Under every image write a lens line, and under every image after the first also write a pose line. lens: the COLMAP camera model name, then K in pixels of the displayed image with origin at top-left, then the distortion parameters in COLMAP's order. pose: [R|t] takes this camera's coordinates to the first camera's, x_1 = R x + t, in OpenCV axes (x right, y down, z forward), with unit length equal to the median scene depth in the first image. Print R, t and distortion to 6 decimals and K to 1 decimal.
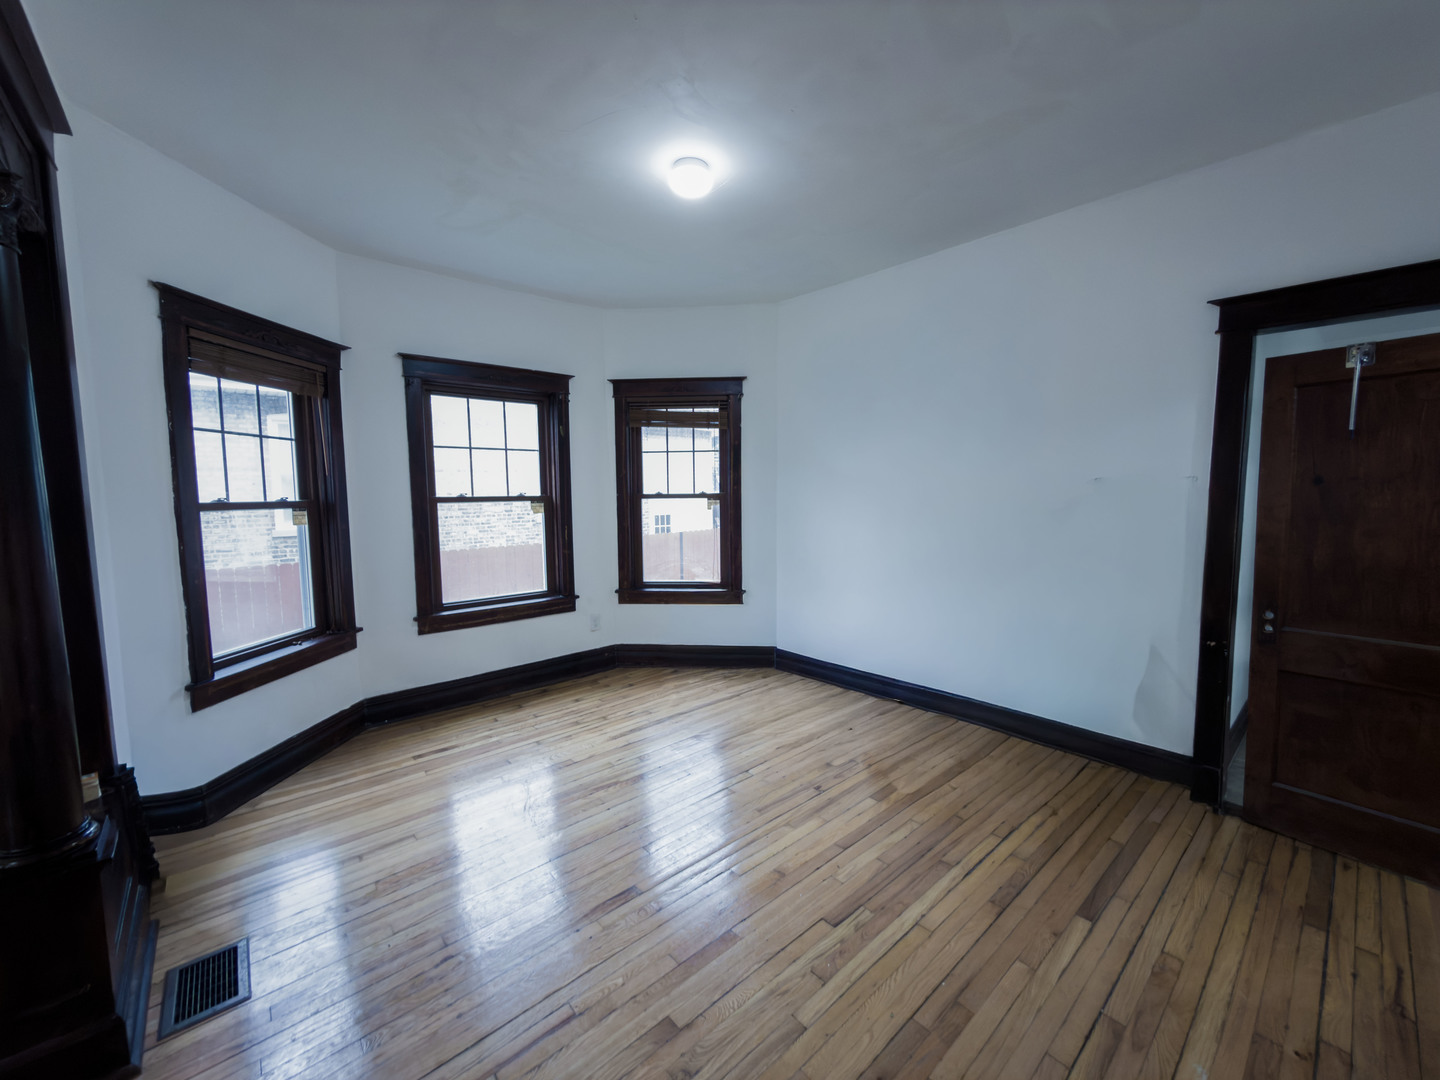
lens RADIAL K [[568.5, 0, 721.6], [0, 568.5, 536.6], [0, 0, 1]] dist [0.002237, -0.000909]
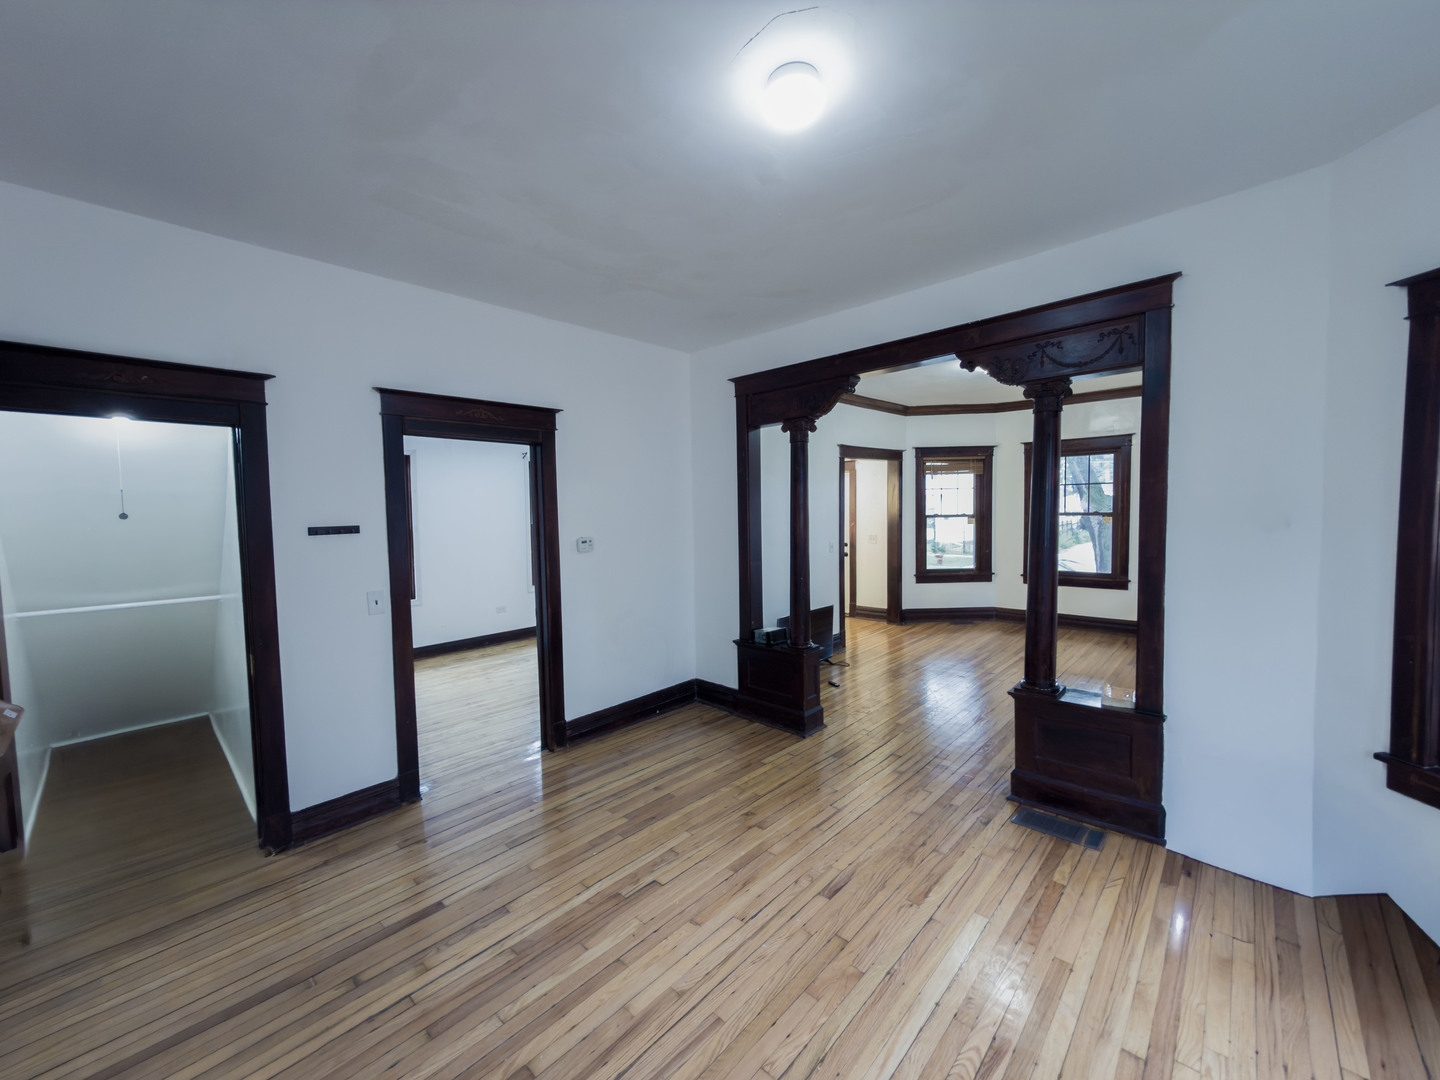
lens RADIAL K [[568.5, 0, 716.9], [0, 568.5, 537.7], [0, 0, 1]] dist [0.002237, -0.000909]
pose [[-0.994519, 0.041784, -0.095848, 0.146476], [0.027560, 0.989020, 0.145188, -0.247017], [0.100863, 0.141750, -0.984750, 2.106311]]
